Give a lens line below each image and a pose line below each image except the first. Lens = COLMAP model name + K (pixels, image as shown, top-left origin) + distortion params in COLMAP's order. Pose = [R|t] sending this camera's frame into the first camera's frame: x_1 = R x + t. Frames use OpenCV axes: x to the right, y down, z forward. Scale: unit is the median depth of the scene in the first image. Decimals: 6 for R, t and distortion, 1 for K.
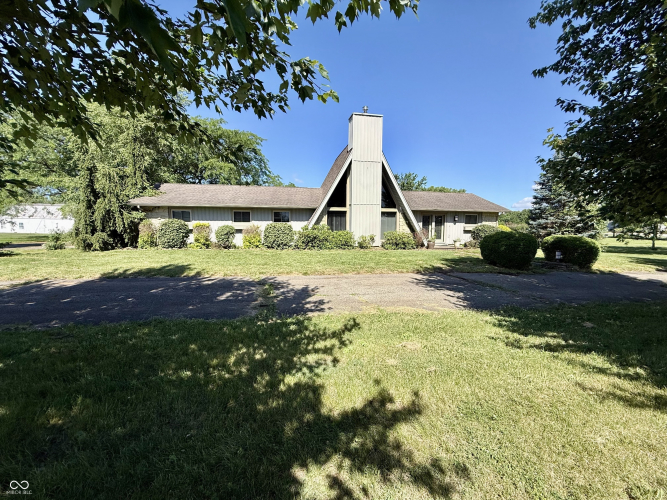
lens RADIAL K [[267.1, 0, 333.0], [0, 267.1, 249.0], [0, 0, 1]] dist [-0.001179, 0.000117]
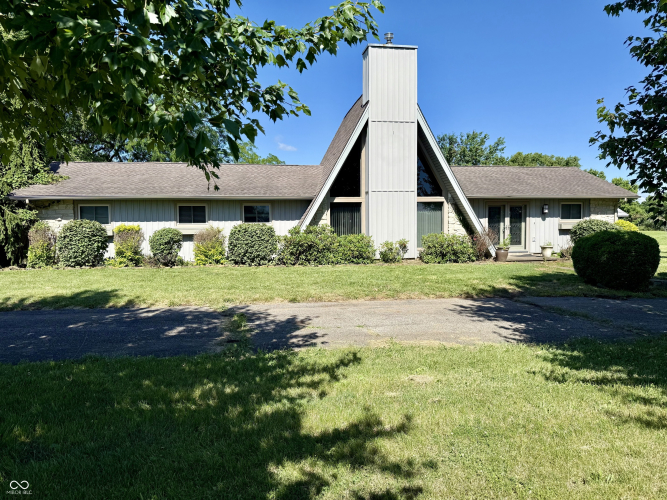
lens RADIAL K [[468.0, 0, 340.3], [0, 468.0, 250.0], [0, 0, 1]] dist [0.035091, -0.025400]
pose [[0.999767, -0.016476, -0.013981, 0.027441], [0.015992, 0.999292, -0.034045, 0.008157], [0.014532, 0.033813, 0.999323, -0.139211]]
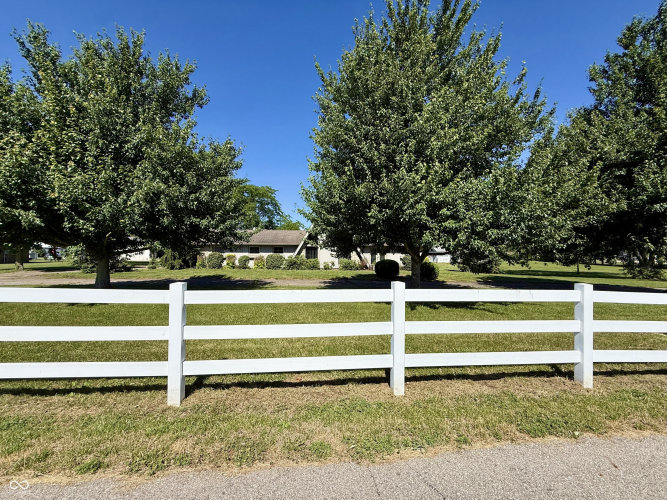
lens RADIAL K [[267.1, 0, 330.7], [0, 267.1, 250.0], [0, 0, 1]] dist [-0.001179, 0.000117]
pose [[0.995913, -0.001930, -0.090293, 0.477966], [-0.007029, 0.995084, -0.098789, 0.065270], [0.090040, 0.099020, 0.991003, -1.021940]]
